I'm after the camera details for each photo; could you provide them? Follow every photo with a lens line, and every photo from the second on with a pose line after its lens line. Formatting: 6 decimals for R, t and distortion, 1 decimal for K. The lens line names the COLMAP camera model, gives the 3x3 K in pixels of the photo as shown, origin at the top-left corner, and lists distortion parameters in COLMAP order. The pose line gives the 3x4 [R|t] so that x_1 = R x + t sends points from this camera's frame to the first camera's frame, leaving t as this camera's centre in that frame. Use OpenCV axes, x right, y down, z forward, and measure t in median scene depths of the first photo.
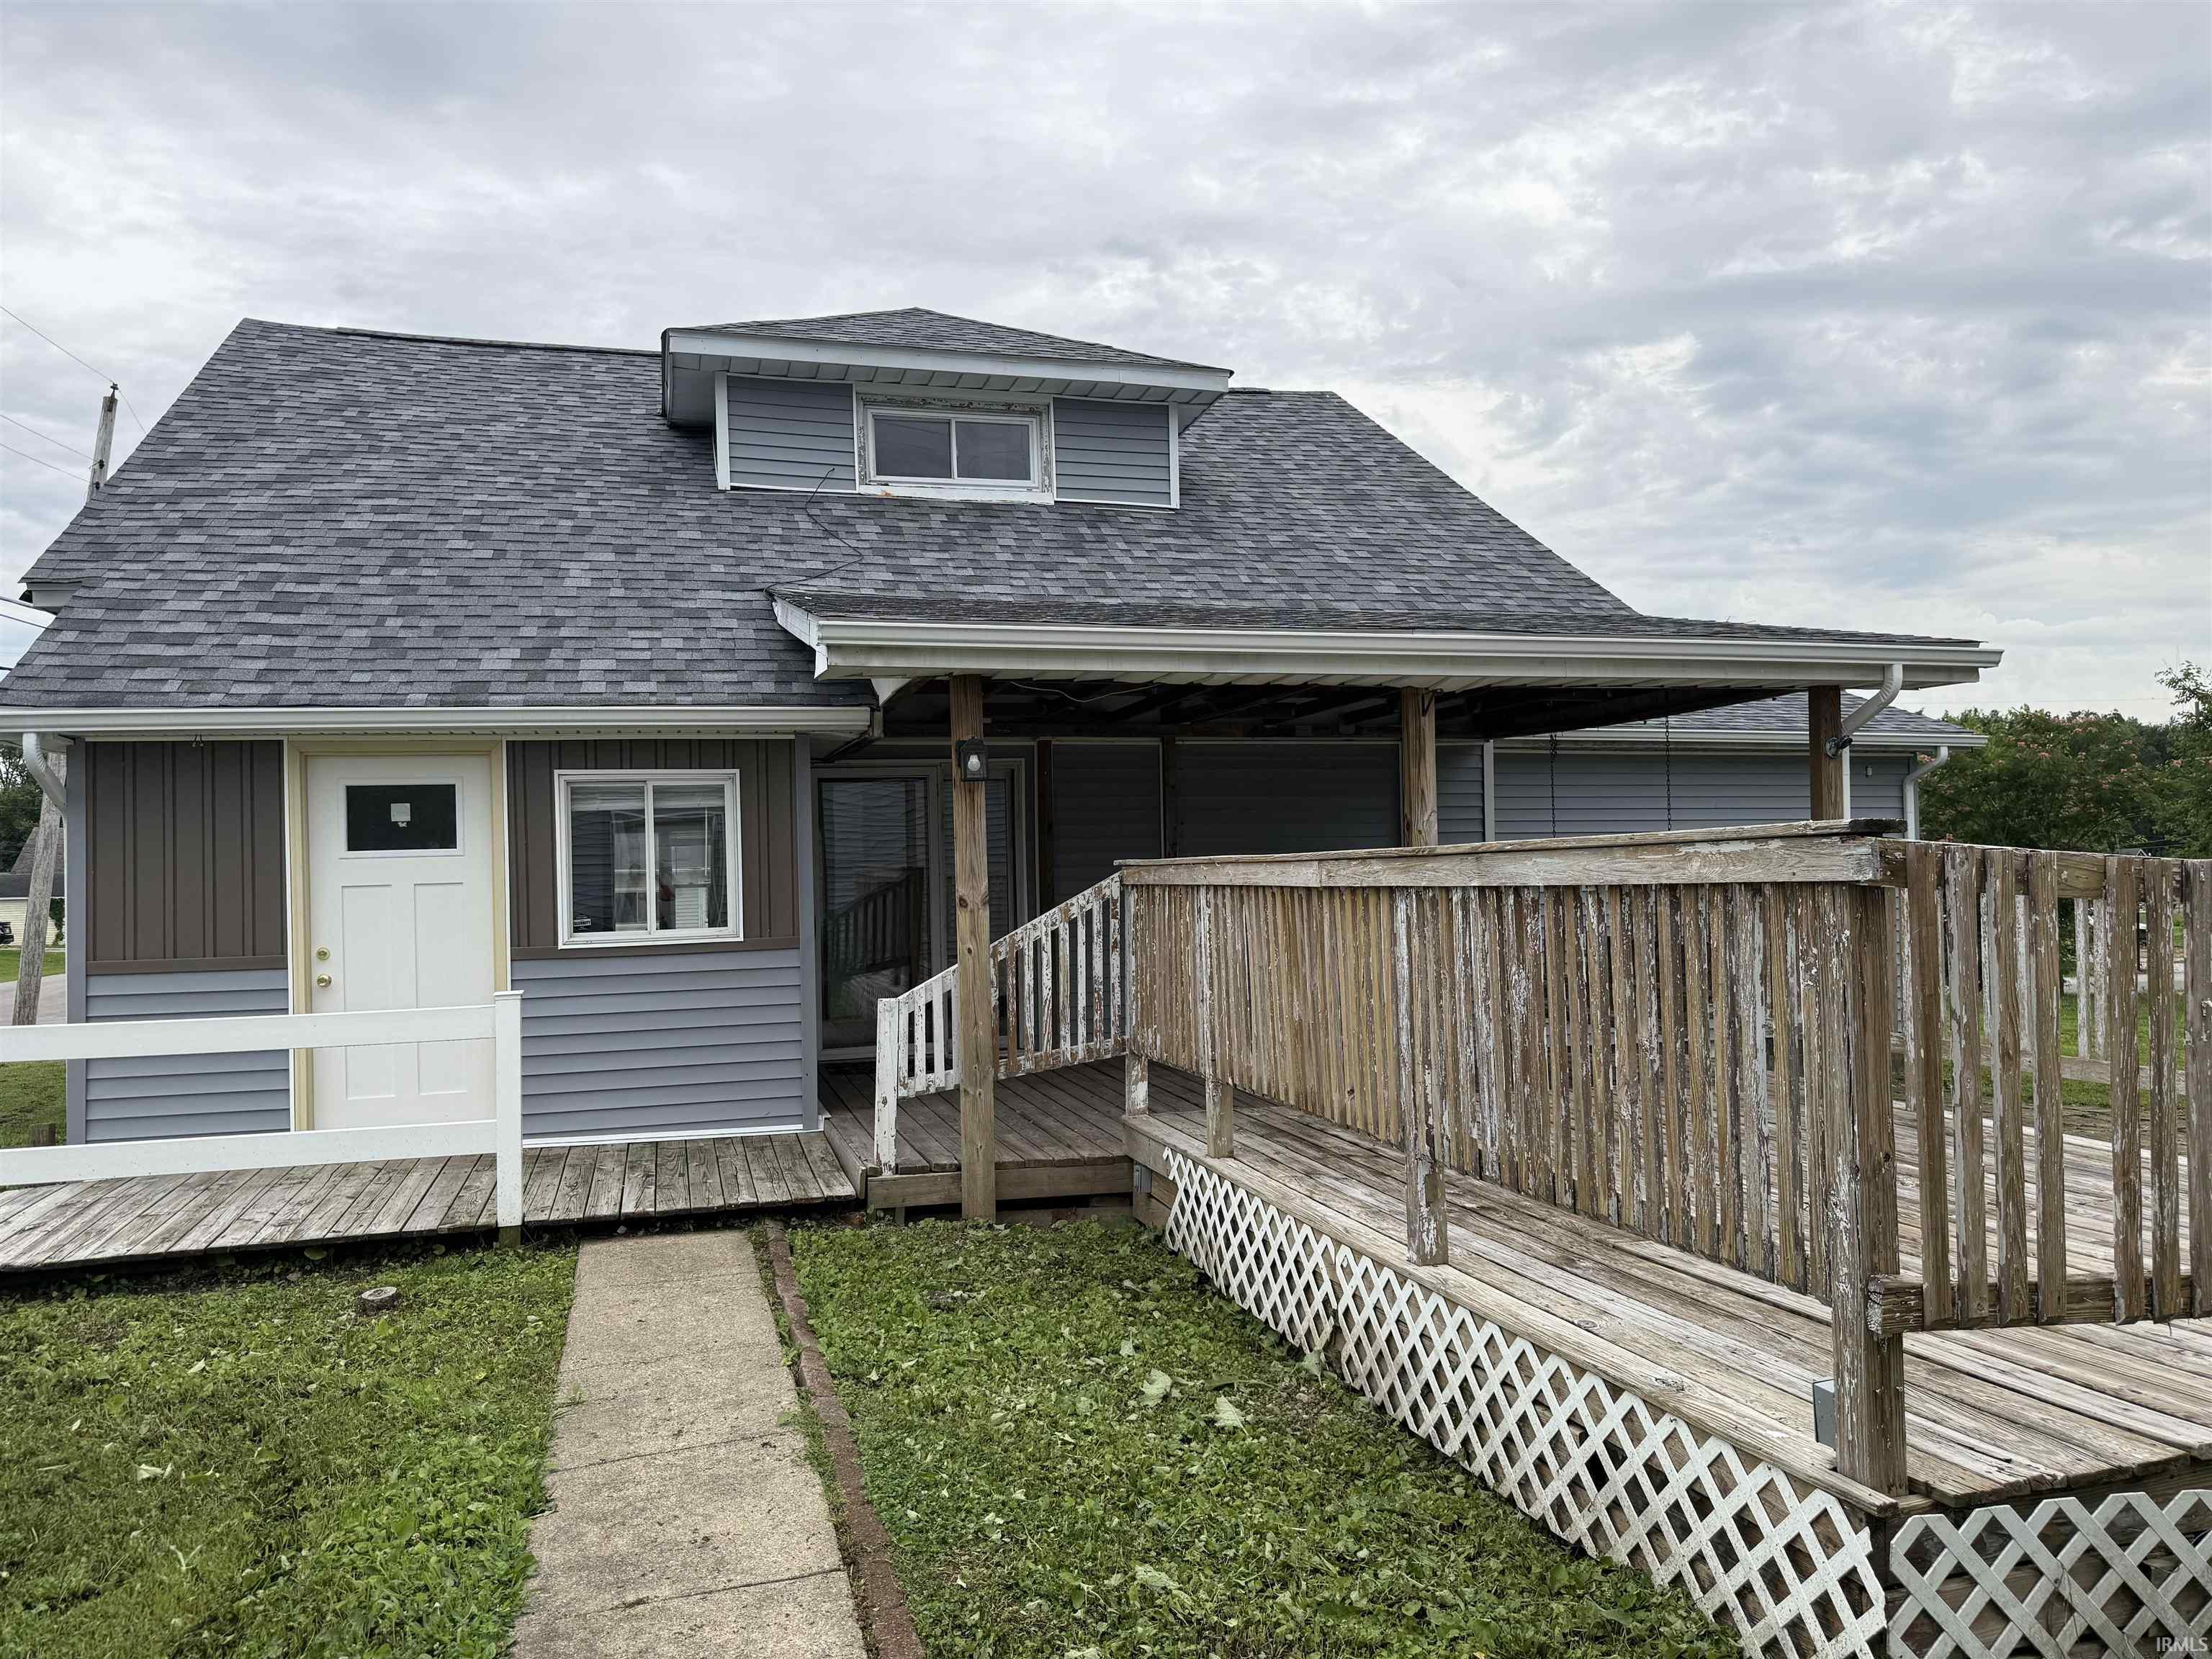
lens RADIAL K [[1582.3, 0, 1106.0], [0, 1582.3, 829.5], [0, 0, 1]] dist [0.015859, -0.066070]
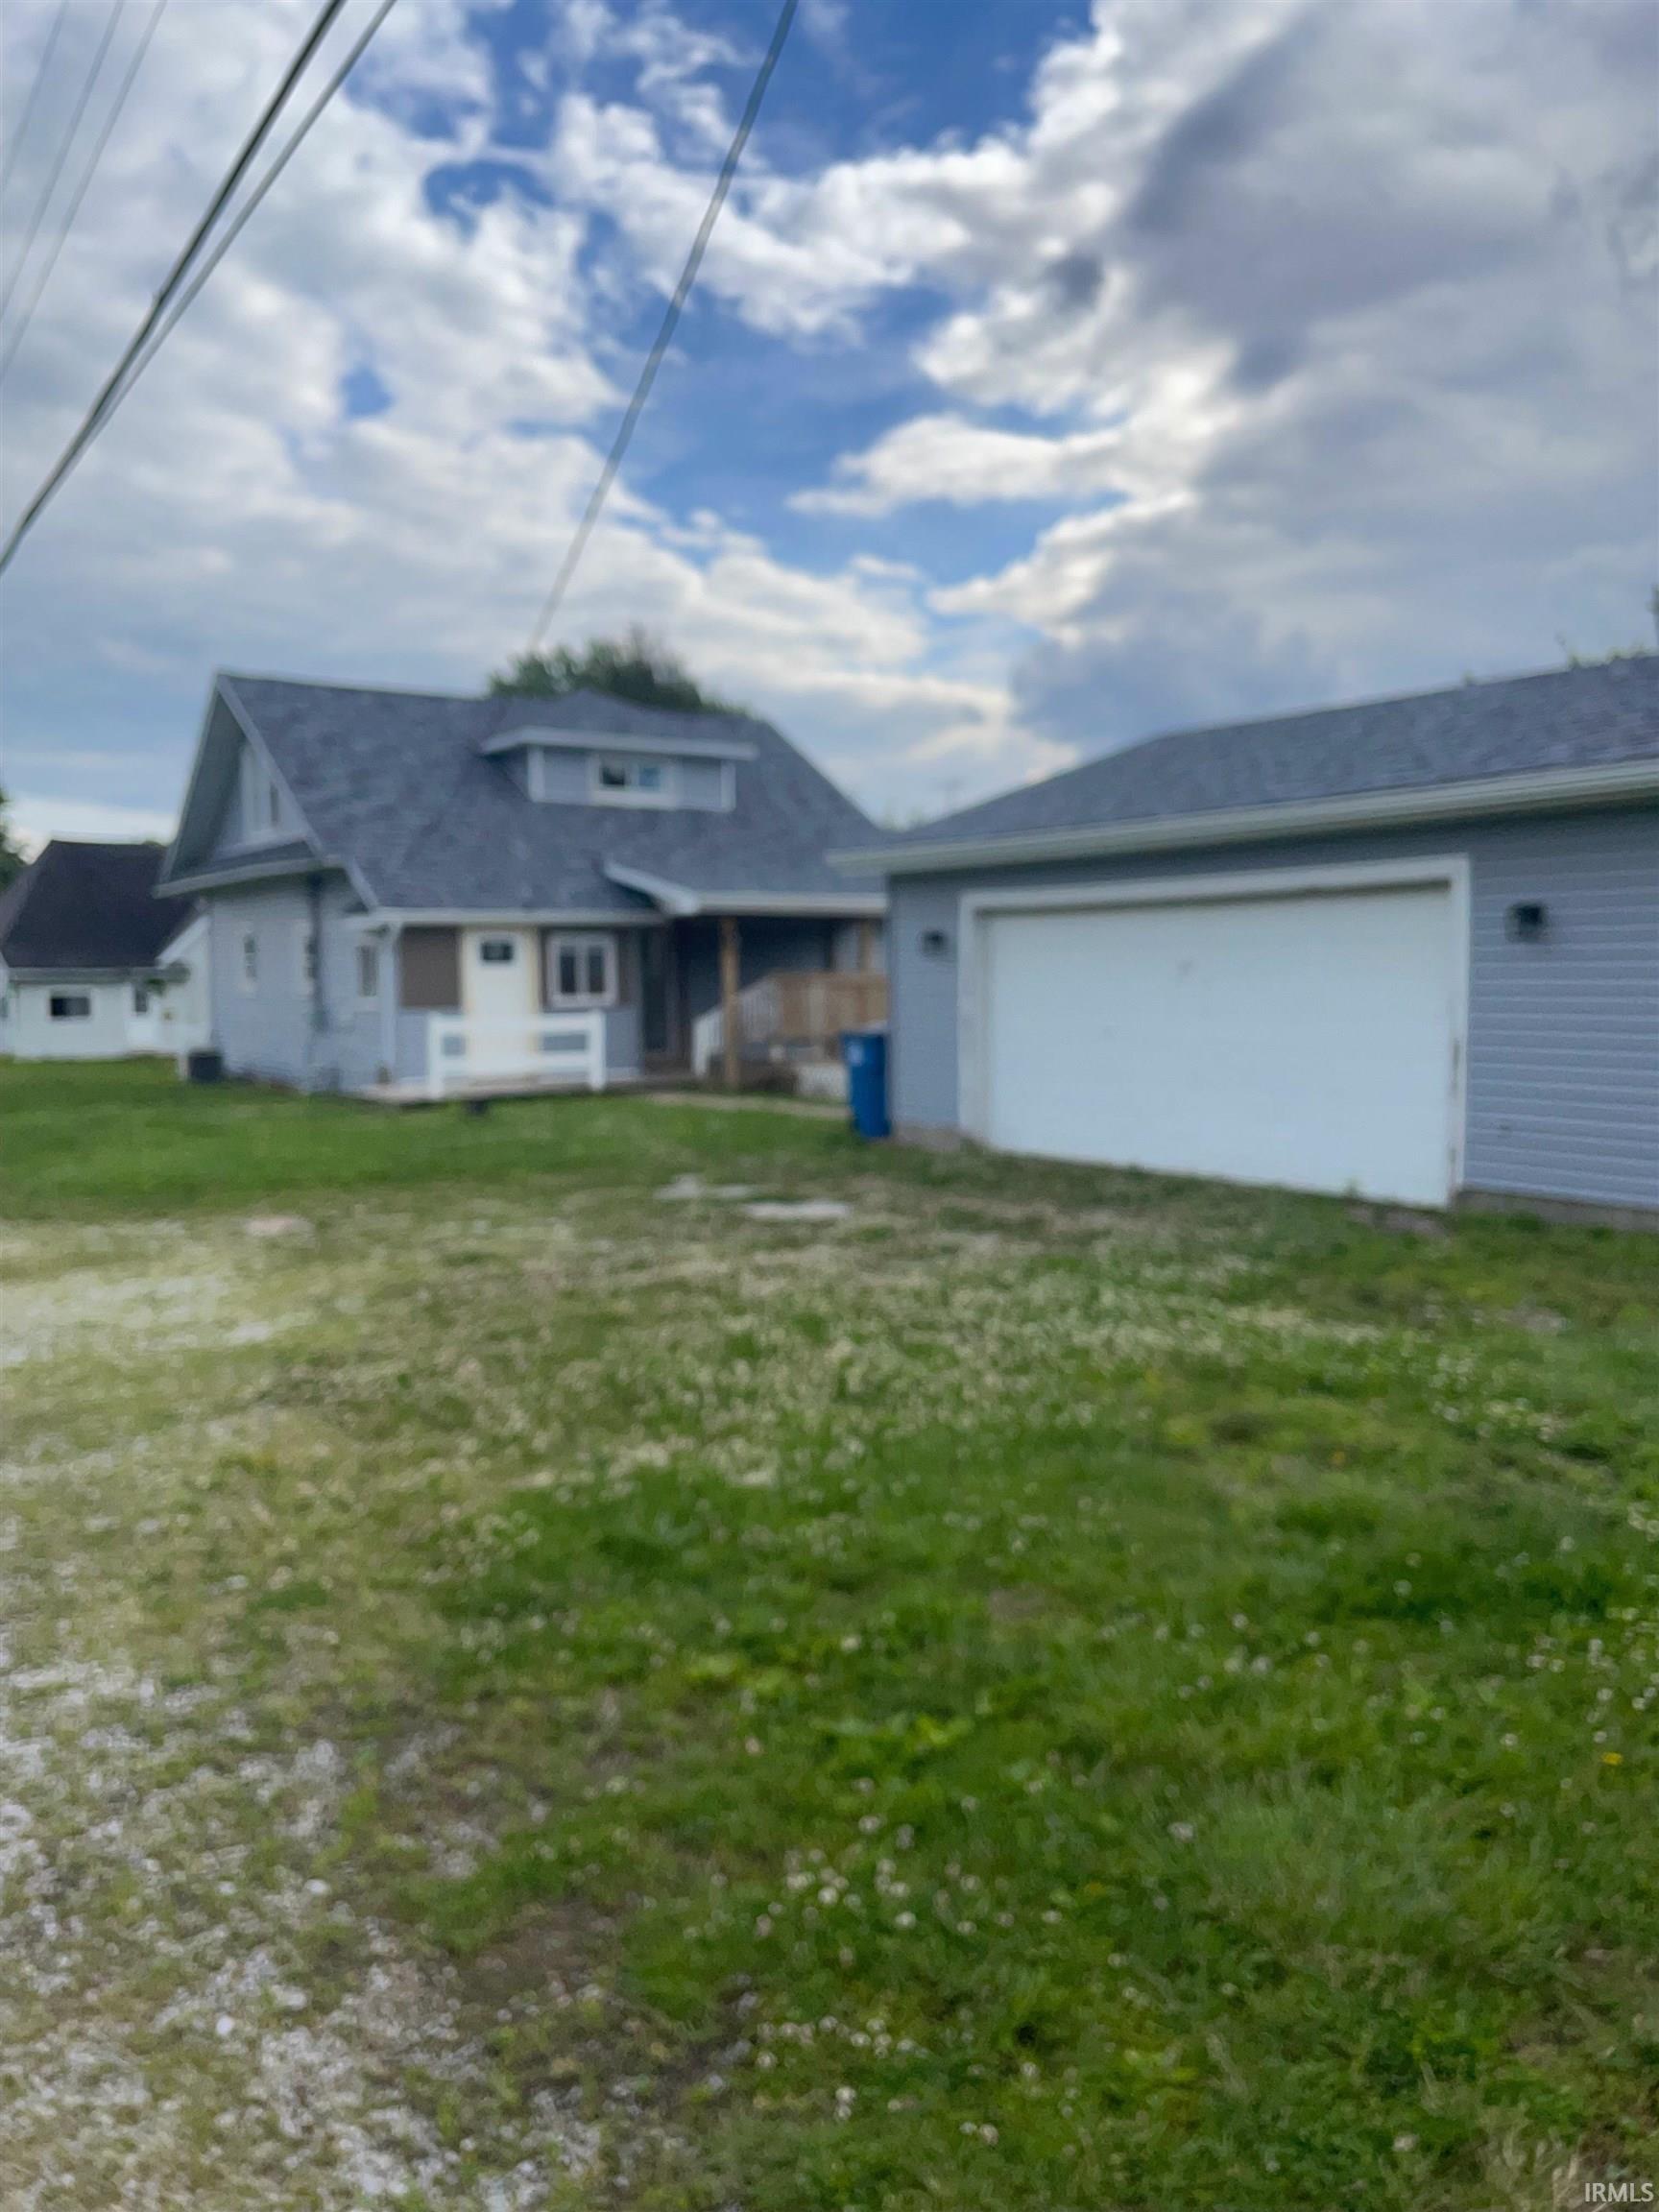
lens RADIAL K [[1678.9, 0, 829.5], [0, 1678.9, 1106.0], [0, 0, 1]] dist [0.070230, -0.000527]
pose [[0.969989, -0.004037, 0.243115, -0.598379], [-0.020170, 0.995080, 0.096998, -0.037769], [-0.242310, -0.098991, 0.965136, -2.030525]]
